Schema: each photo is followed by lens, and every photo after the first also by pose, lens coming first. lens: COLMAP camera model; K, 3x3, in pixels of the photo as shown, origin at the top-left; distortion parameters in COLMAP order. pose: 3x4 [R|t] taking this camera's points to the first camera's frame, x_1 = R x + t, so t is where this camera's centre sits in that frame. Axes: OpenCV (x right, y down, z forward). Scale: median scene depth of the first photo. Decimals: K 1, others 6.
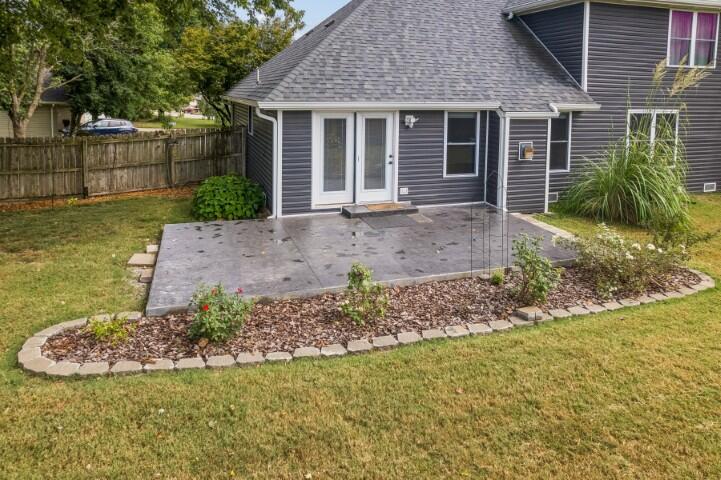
lens RADIAL K [[452.1, 0, 358.6], [0, 452.1, 181.0], [0, 0, 1]] dist [-0.003064, -0.000350]
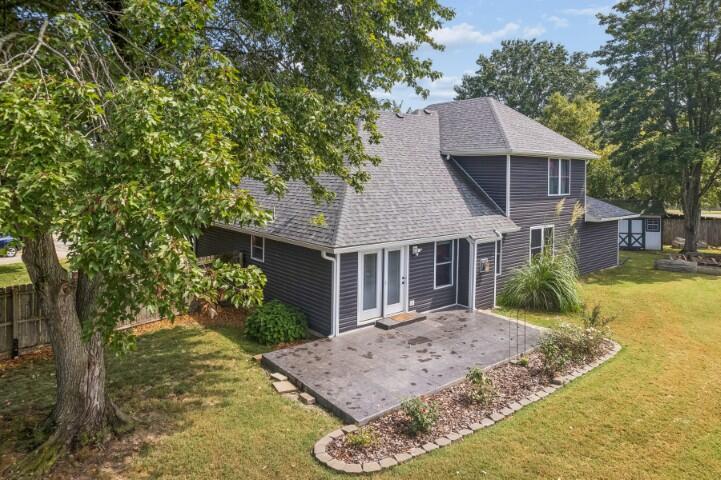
lens RADIAL K [[456.4, 0, 360.5], [0, 456.4, 240.0], [0, 0, 1]] dist [-0.002691, -0.000737]
pose [[0.940592, -0.047509, 0.336200, -0.486267], [0.061665, 0.997598, -0.031550, -0.130165], [-0.333894, 0.050407, 0.941262, -0.216030]]
